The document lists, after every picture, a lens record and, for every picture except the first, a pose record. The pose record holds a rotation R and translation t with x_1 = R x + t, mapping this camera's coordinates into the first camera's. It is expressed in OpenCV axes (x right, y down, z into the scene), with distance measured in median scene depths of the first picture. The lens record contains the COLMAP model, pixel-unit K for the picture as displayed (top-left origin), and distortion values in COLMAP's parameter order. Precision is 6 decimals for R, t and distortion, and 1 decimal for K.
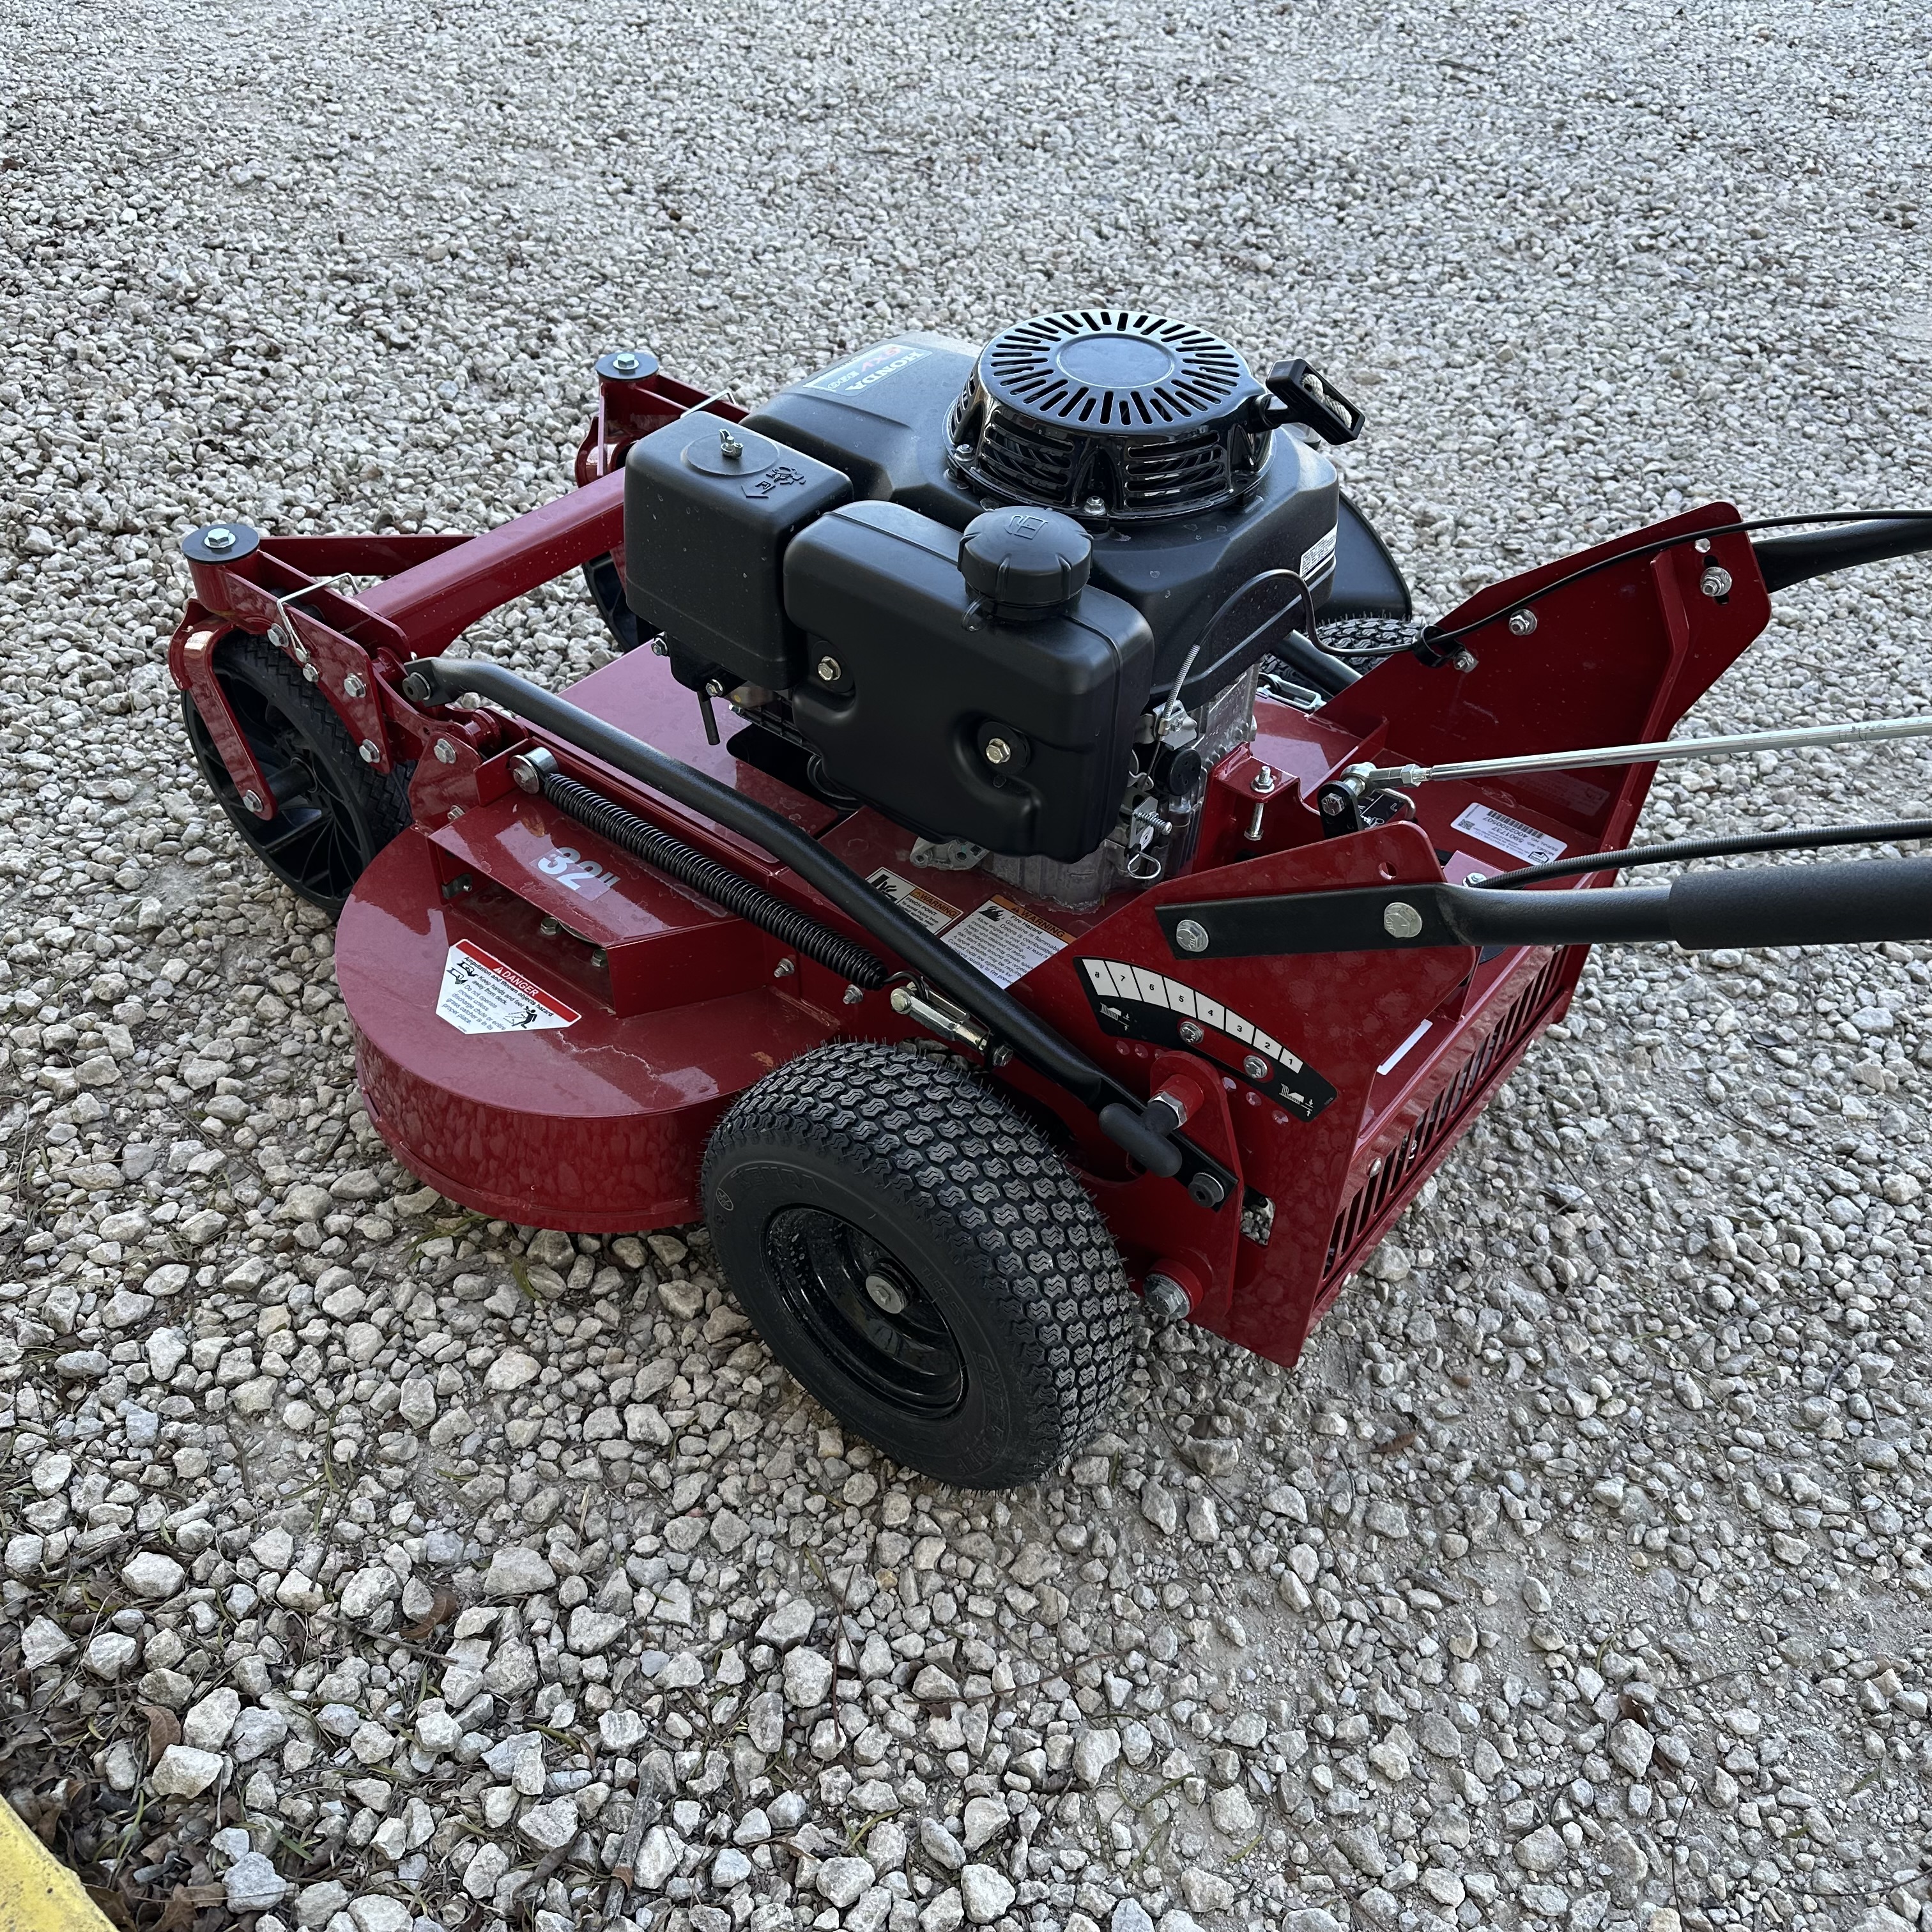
lens RADIAL K [[1789.5, 0, 936.6], [0, 1789.5, 957.0], [0, 0, 1]] dist [0.111305, -0.167645]
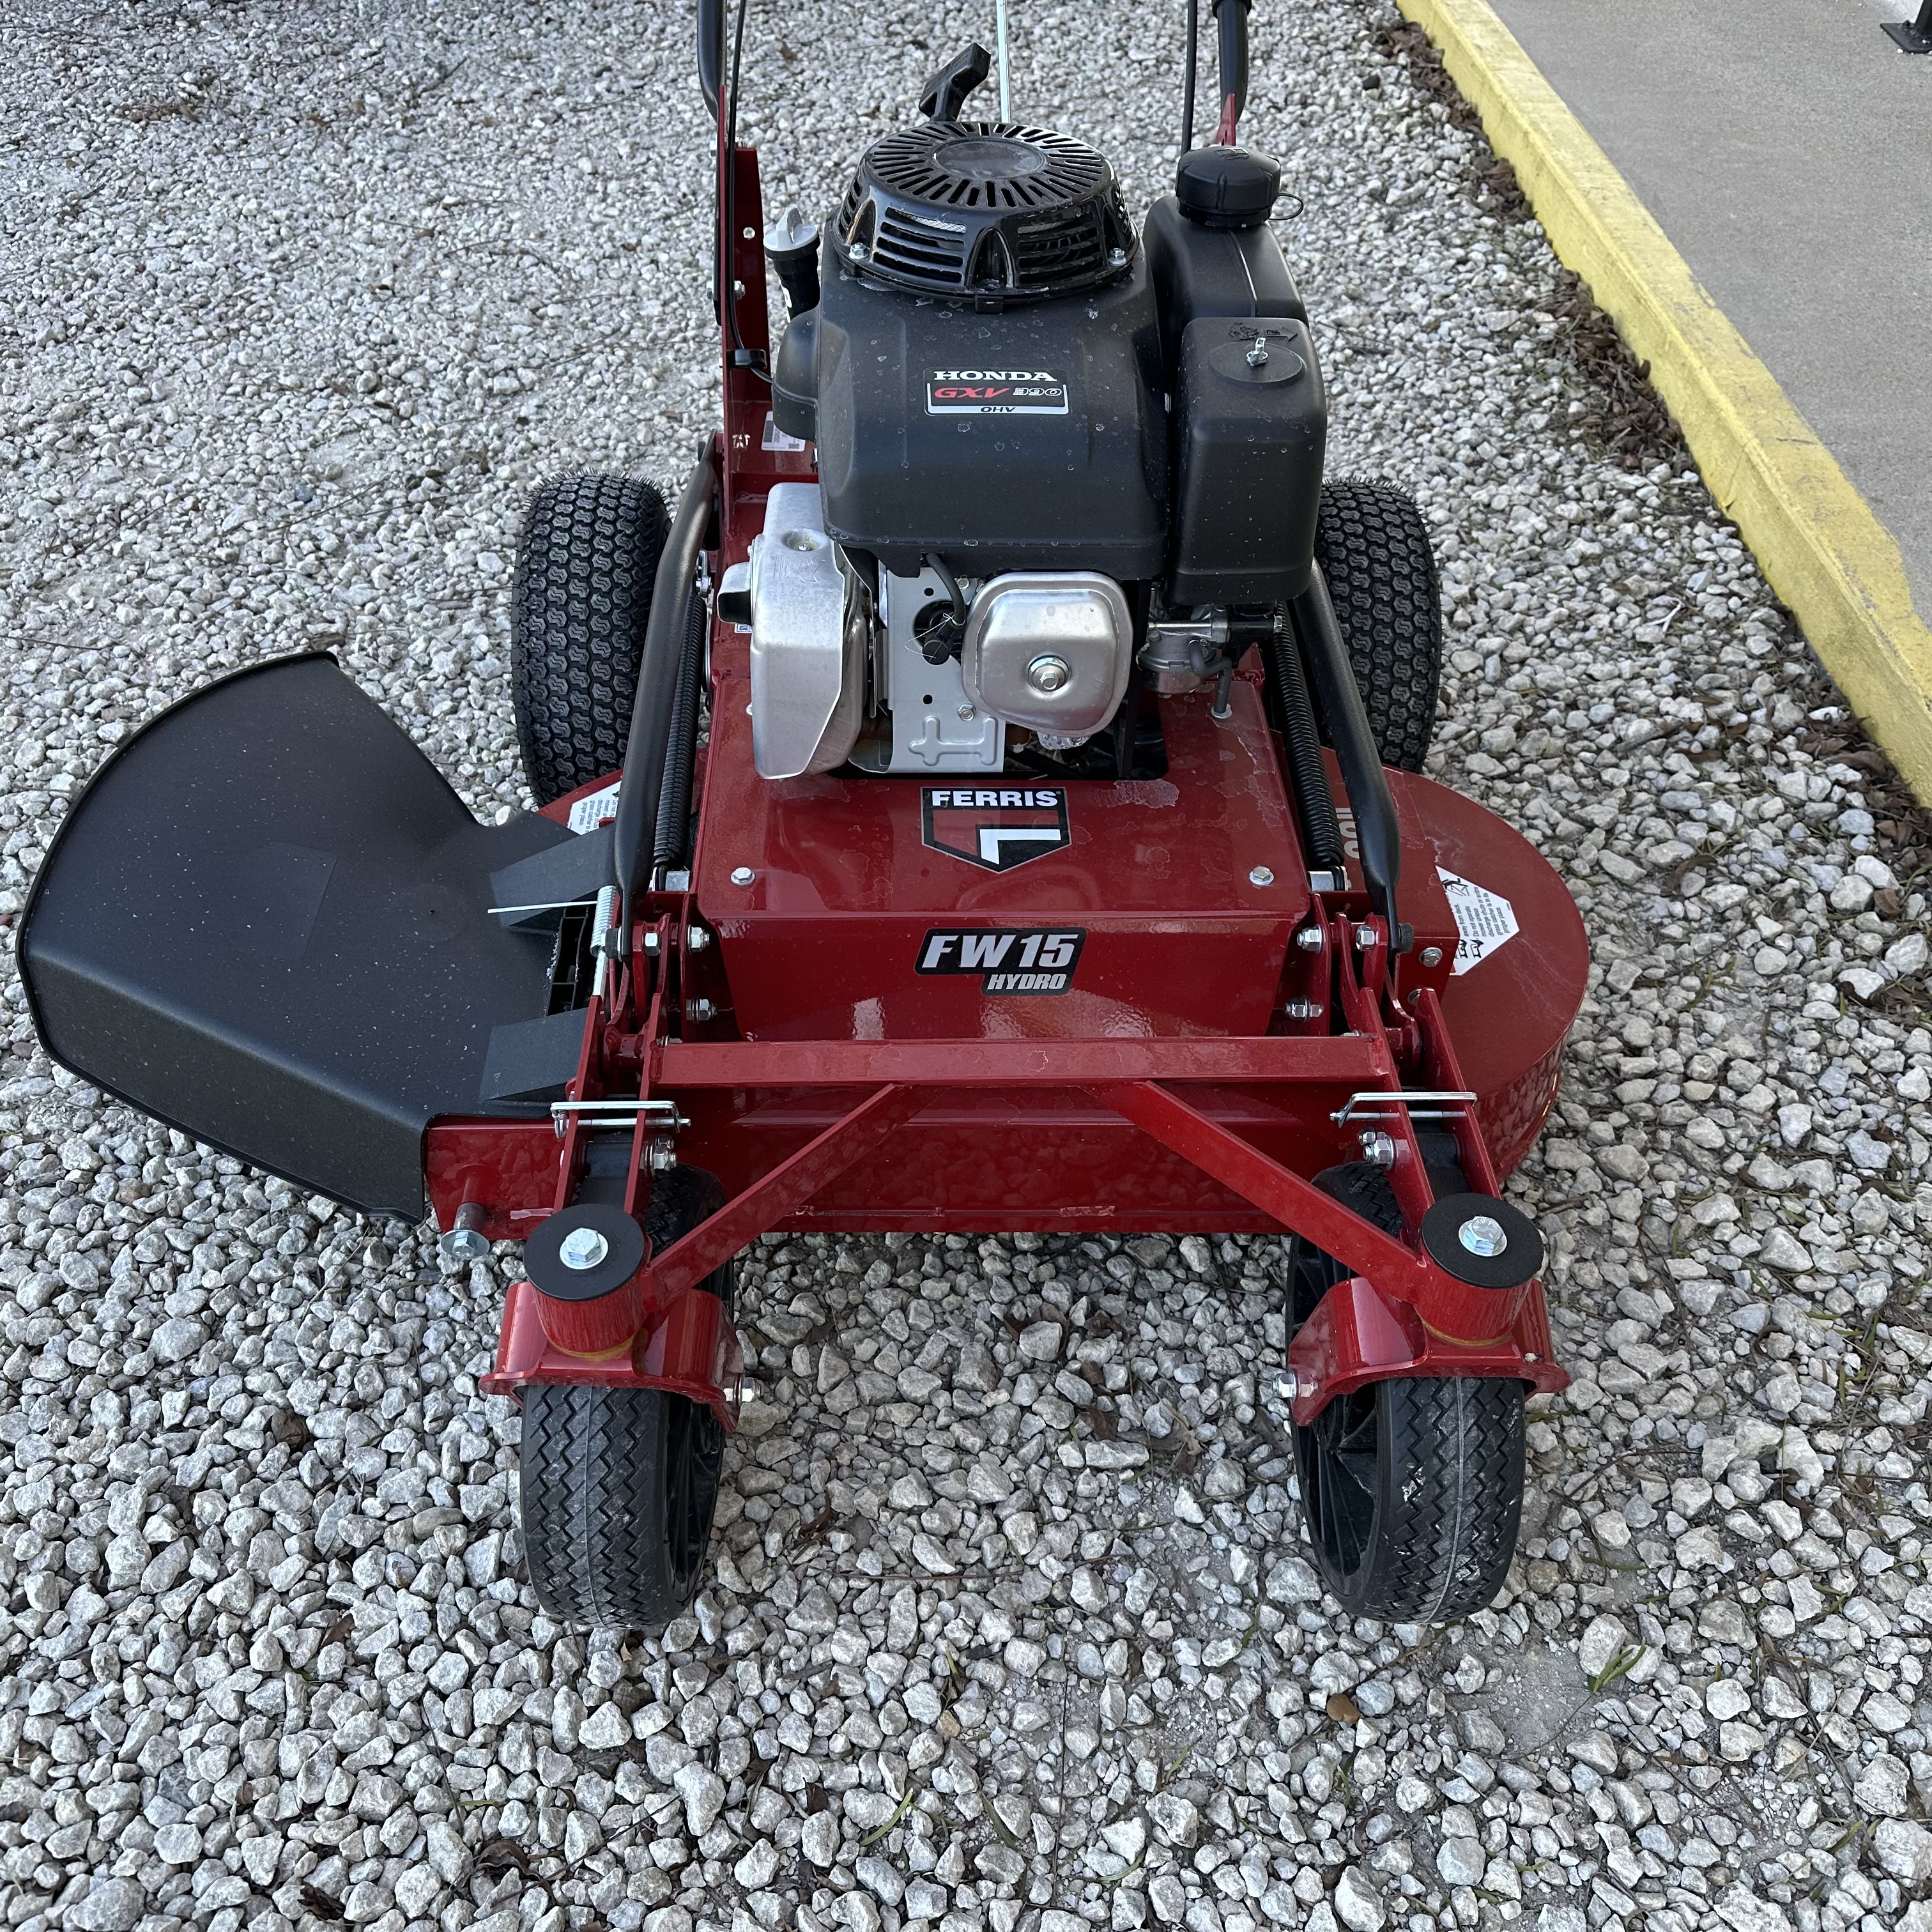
lens RADIAL K [[1807.7, 0, 966.0], [0, 1807.7, 966.0], [0, 0, 1]] dist [0.085684, -0.121966]
pose [[-0.640218, -0.554779, 0.531357, -0.702826], [0.488982, 0.239162, 0.838867, -1.079666], [-0.592467, 0.796882, 0.118161, 1.200564]]
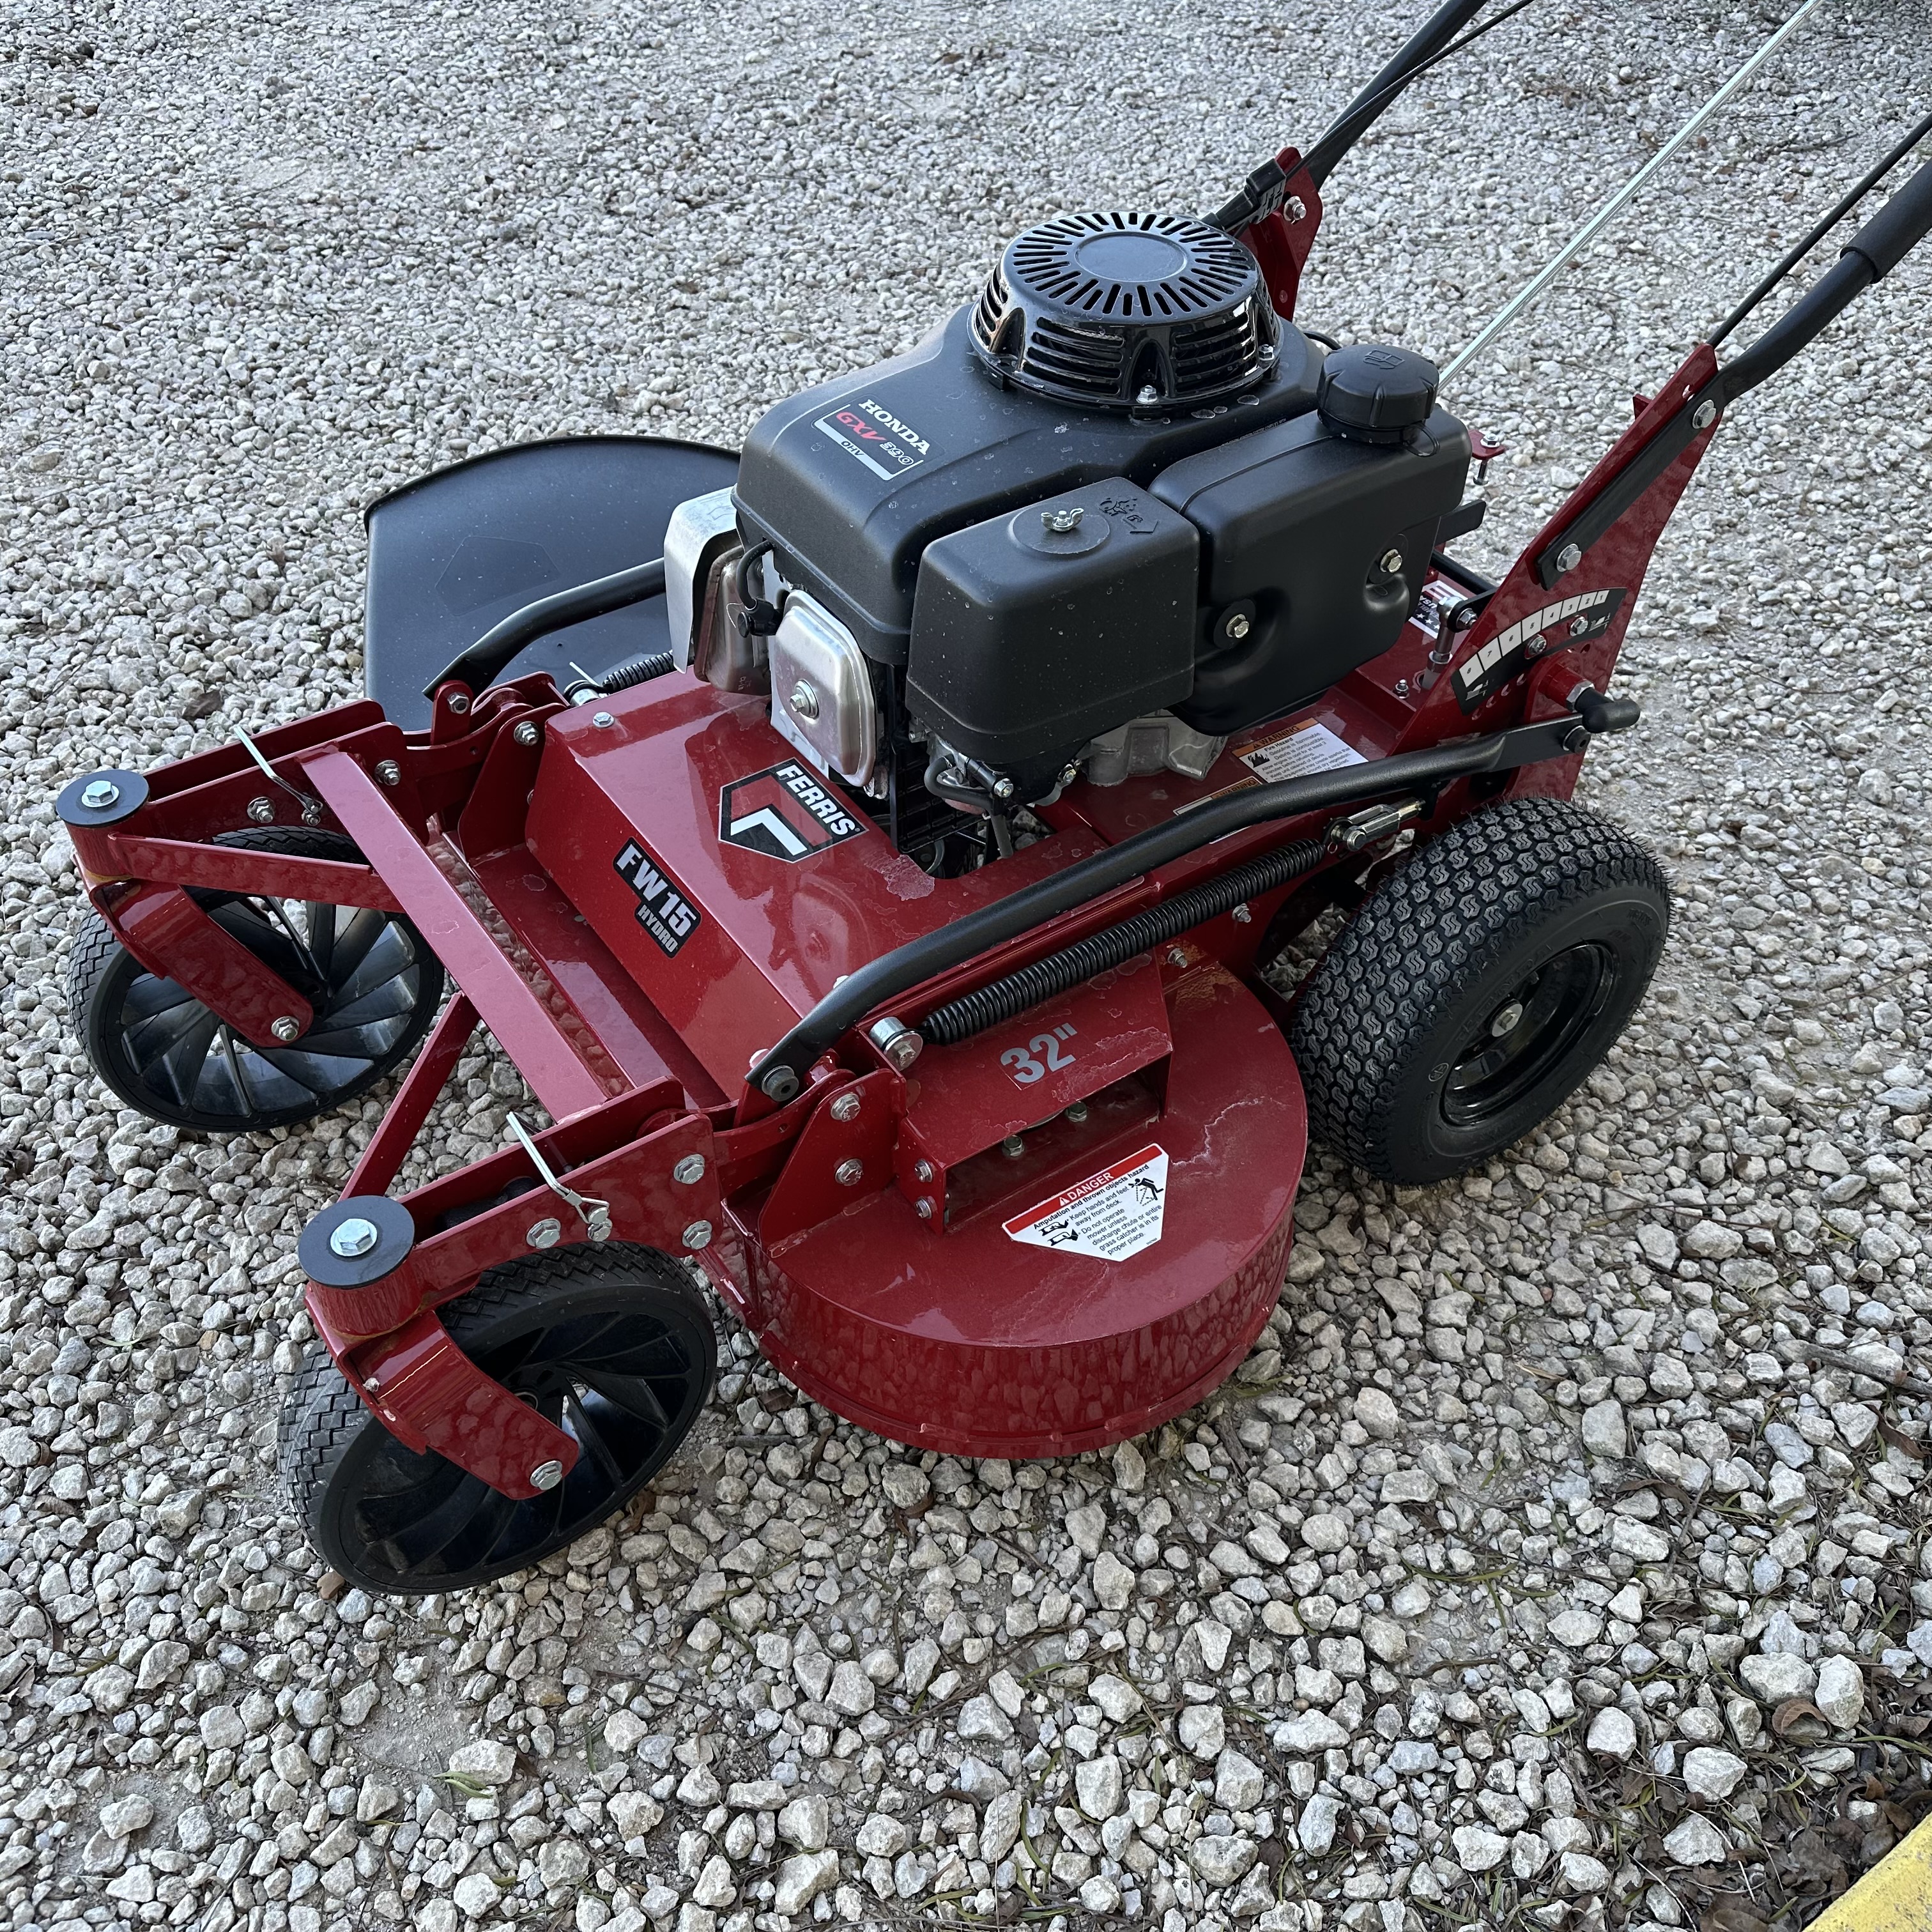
lens RADIAL K [[1807.7, 0, 966.0], [0, 1807.7, 966.0], [0, 0, 1]] dist [0.085684, -0.121966]
pose [[0.292502, -0.686860, 0.665332, -0.876697], [0.645644, 0.655086, 0.392437, -0.510118], [-0.705399, 0.314779, 0.635081, 0.497035]]
